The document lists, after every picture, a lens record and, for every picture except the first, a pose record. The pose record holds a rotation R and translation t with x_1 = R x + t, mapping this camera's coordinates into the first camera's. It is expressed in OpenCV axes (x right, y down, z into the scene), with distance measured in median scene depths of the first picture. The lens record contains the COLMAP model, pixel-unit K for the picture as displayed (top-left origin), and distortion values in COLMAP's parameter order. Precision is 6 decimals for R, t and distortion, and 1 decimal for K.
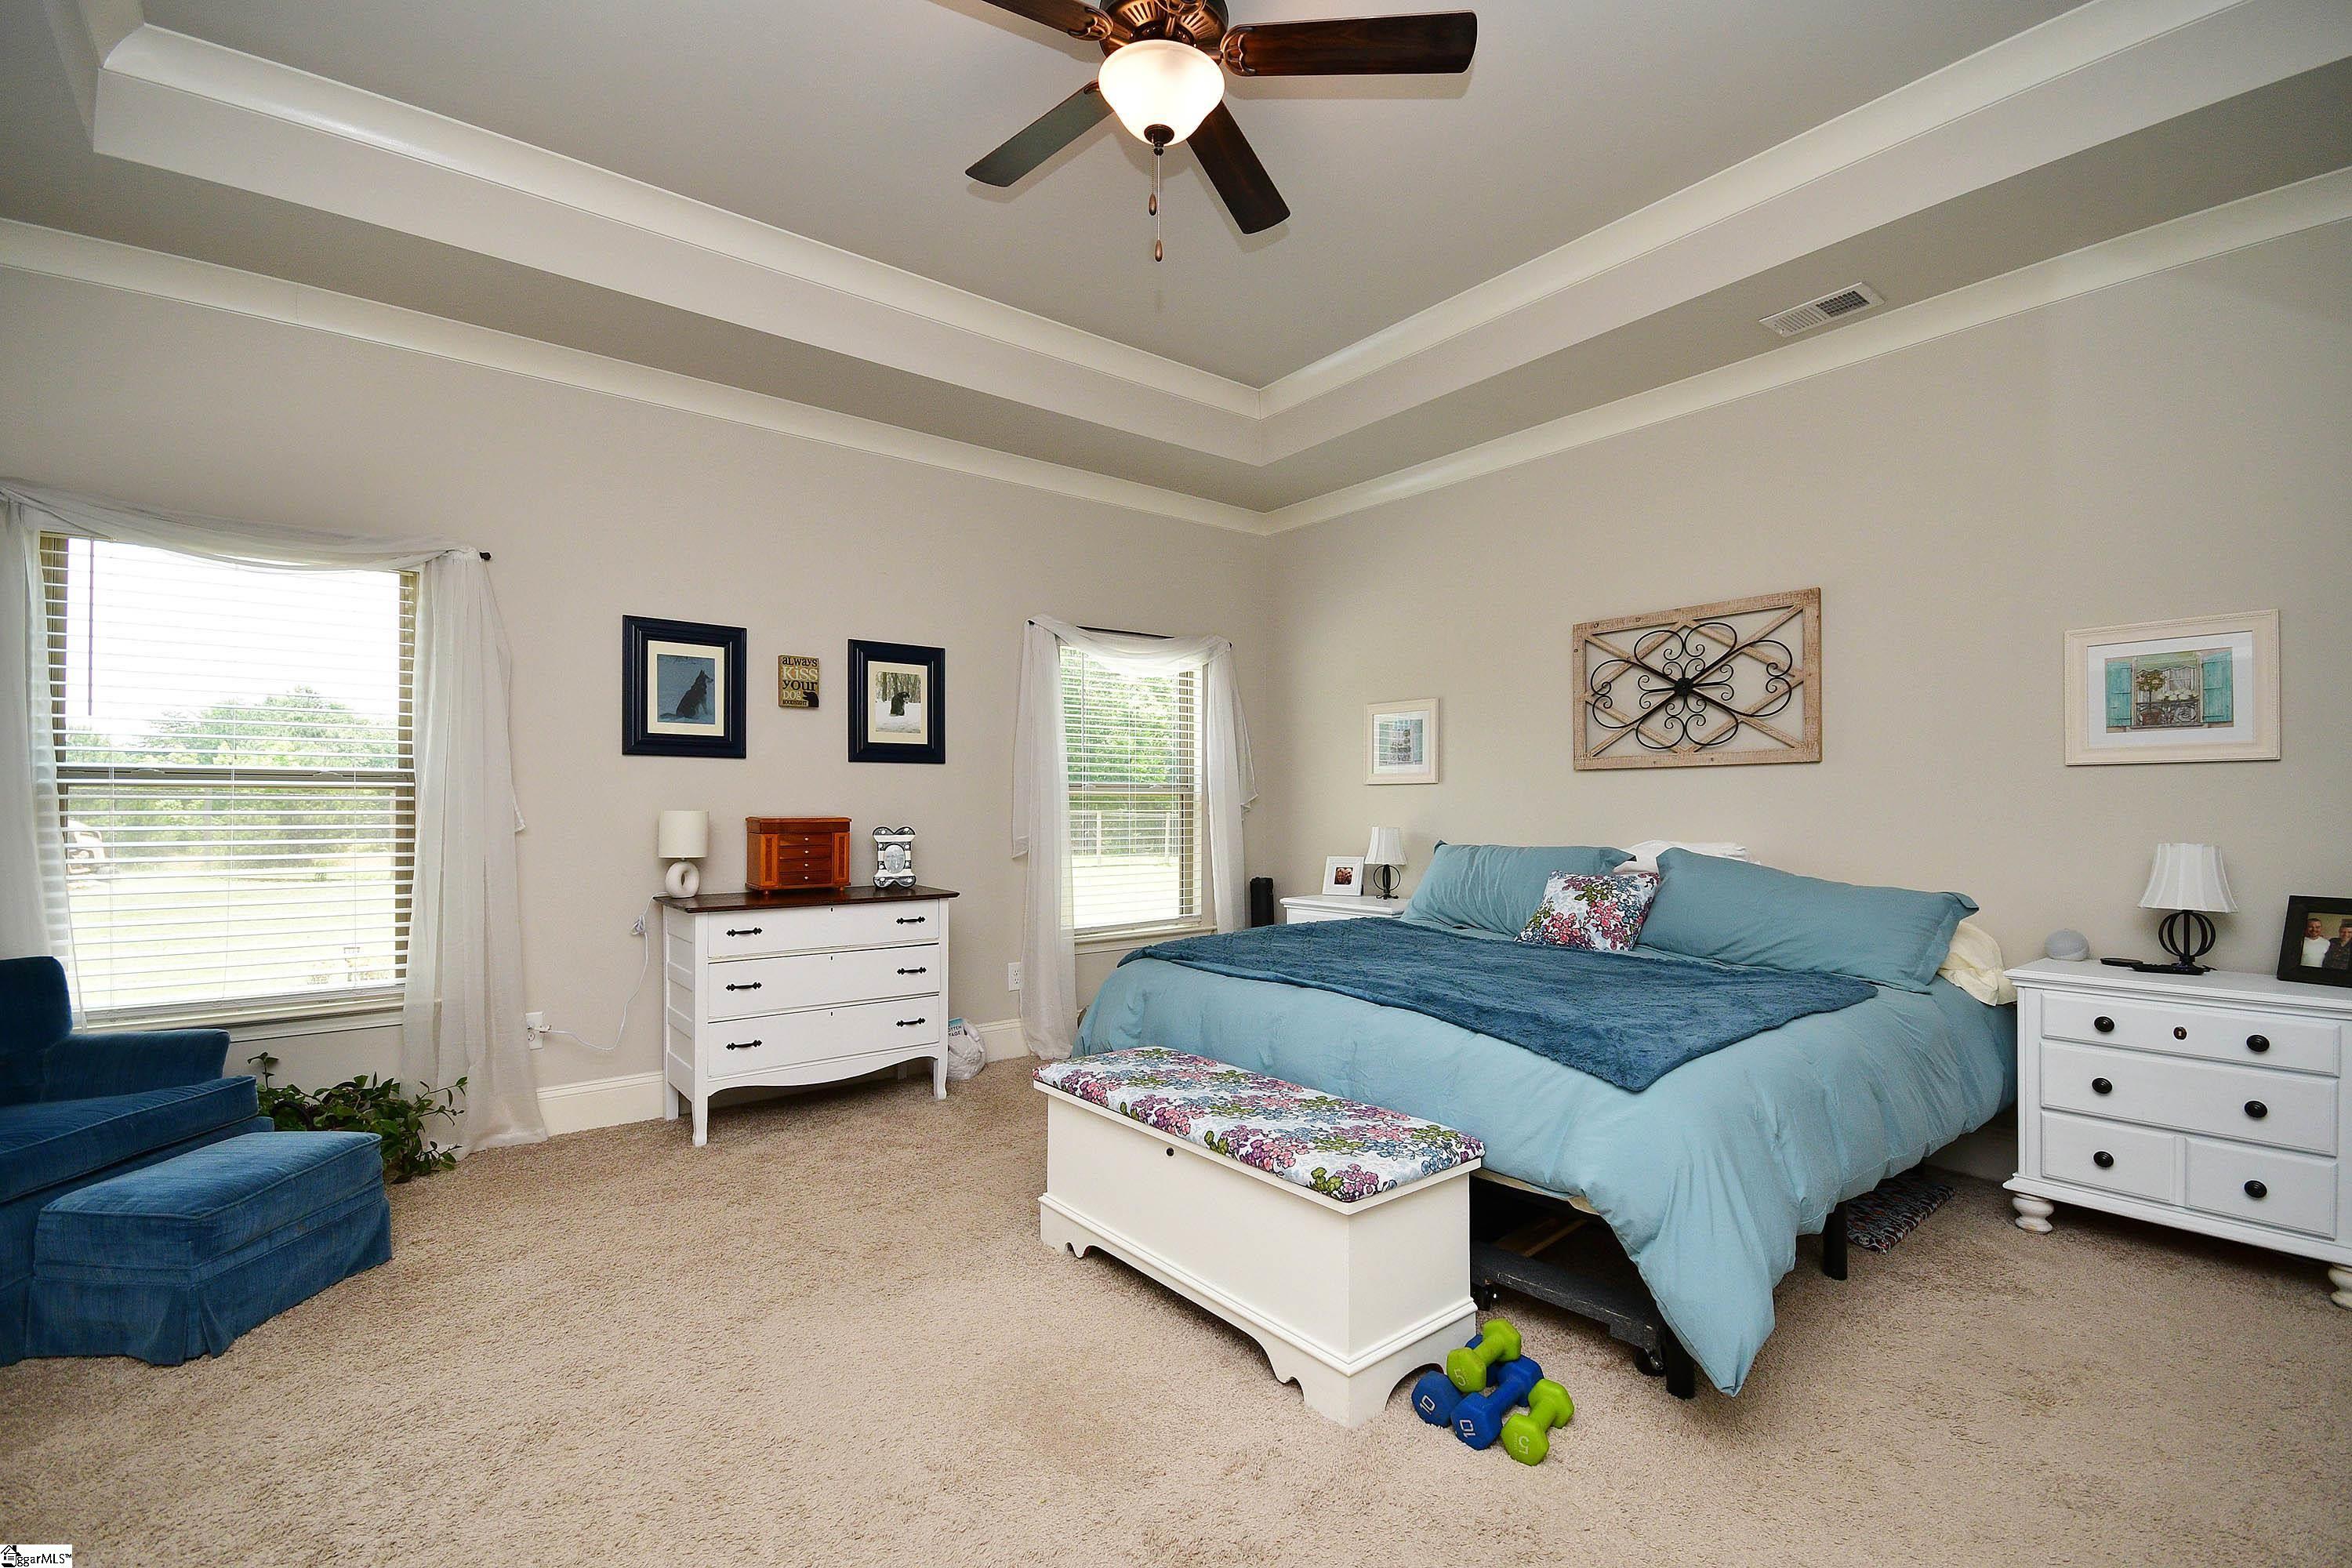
lens RADIAL K [[1042.0, 0, 1185.5], [0, 1042.0, 796.9], [0, 0, 1]] dist [0.000793, -0.000963]
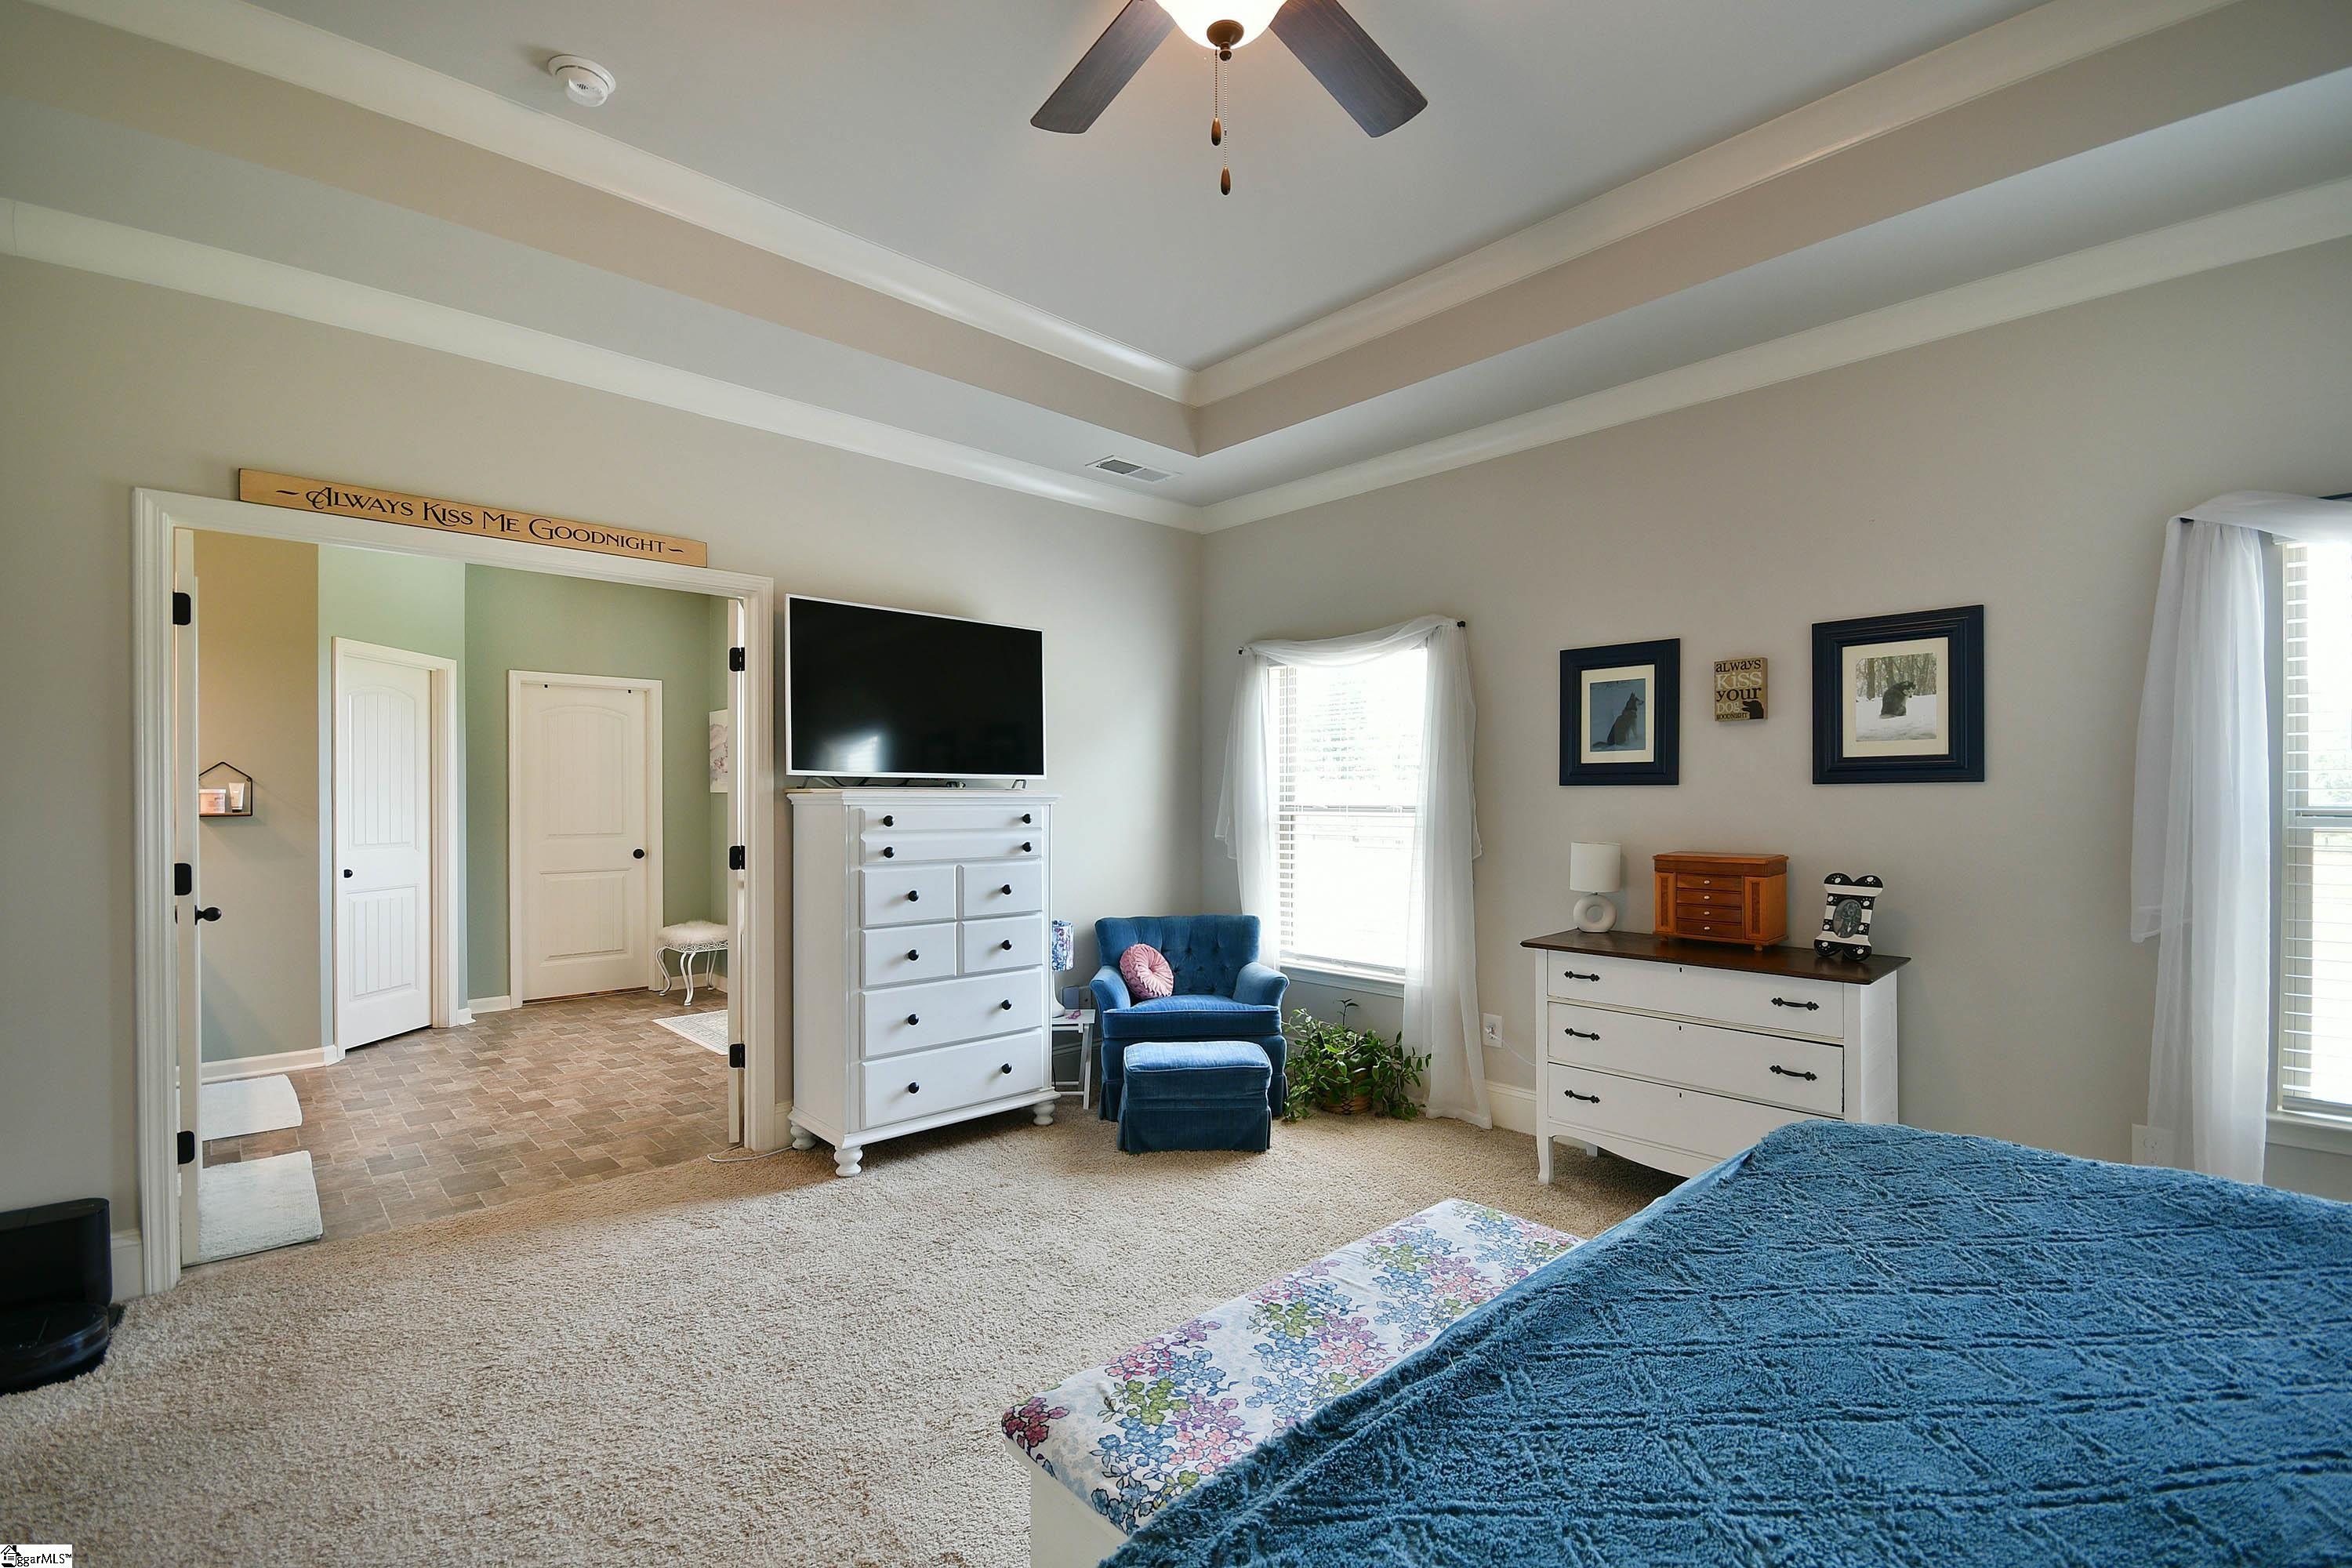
lens RADIAL K [[1042.0, 0, 1181.7], [0, 1042.0, 794.6], [0, 0, 1]] dist [0.000793, -0.000963]
pose [[0.075239, -0.005879, -0.997148, 0.445773], [0.005860, 0.999968, -0.005453, -0.027692], [0.997148, -0.005433, 0.075271, 0.532292]]
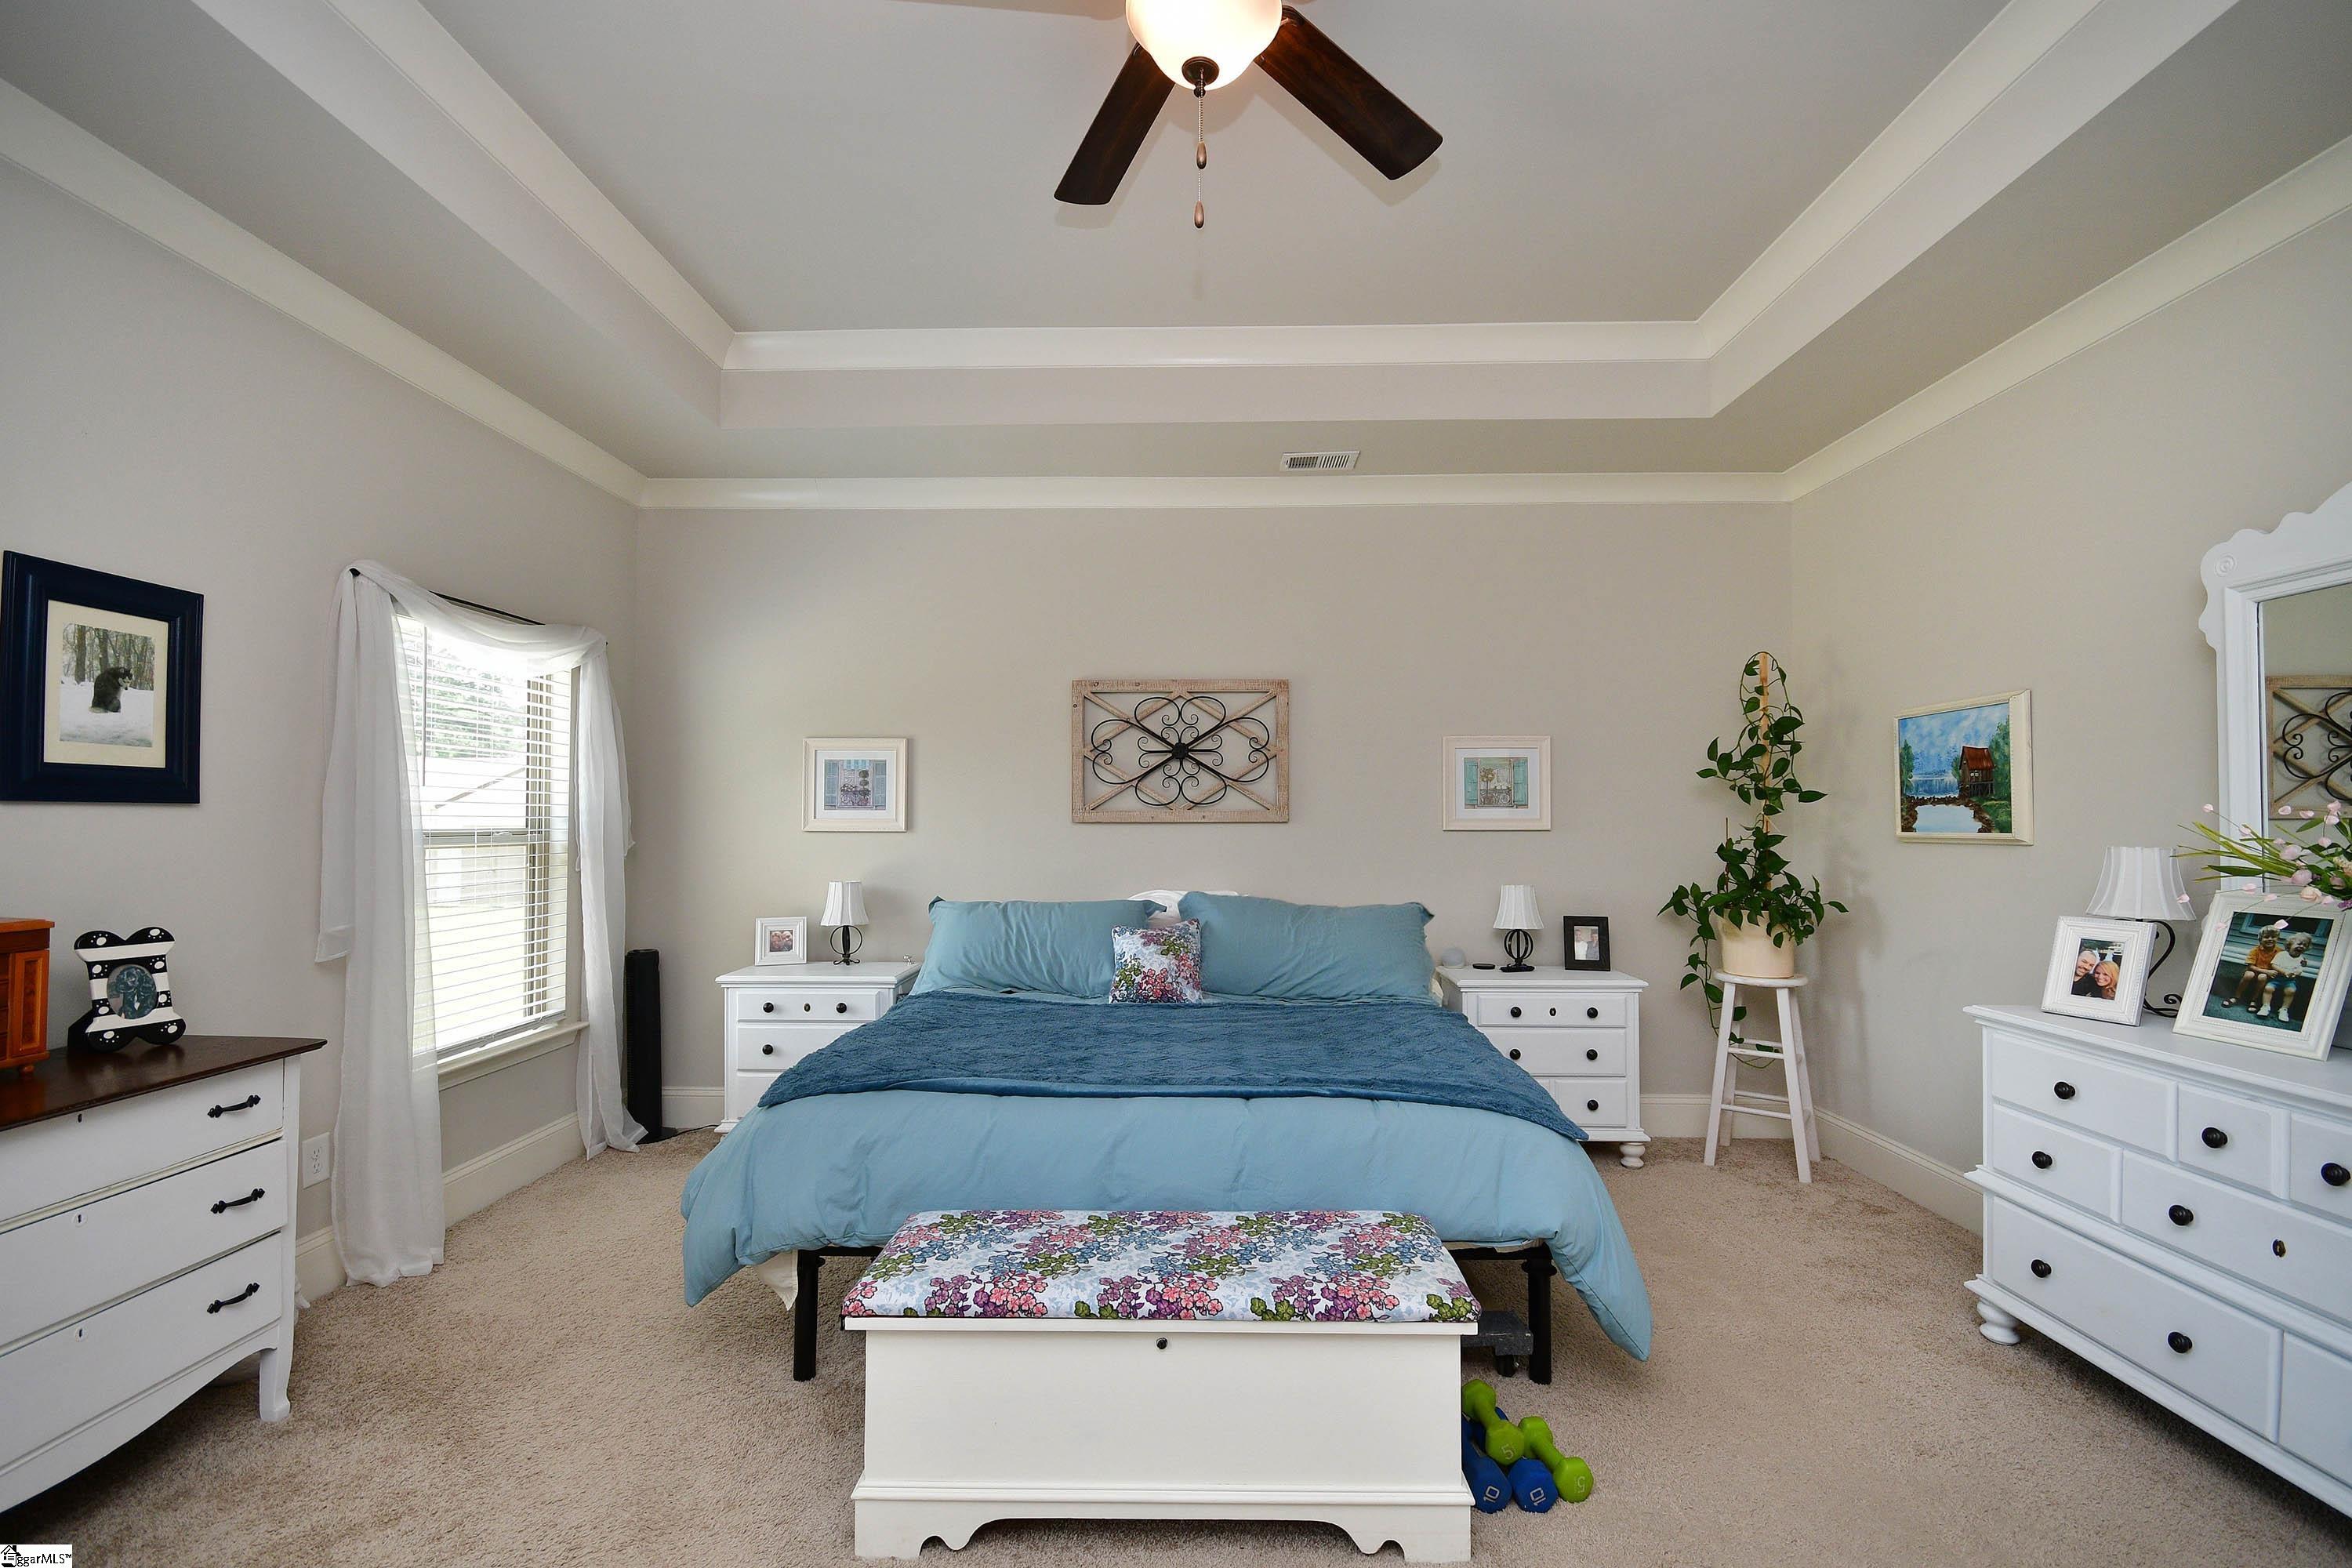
lens RADIAL K [[1042.0, 0, 1170.2], [0, 1042.0, 793.1], [0, 0, 1]] dist [0.000793, -0.000963]
pose [[0.638599, 0.023254, 0.769188, -0.383632], [-0.009938, 0.999709, -0.021972, -0.035876], [-0.769476, 0.006387, 0.638644, 0.298687]]
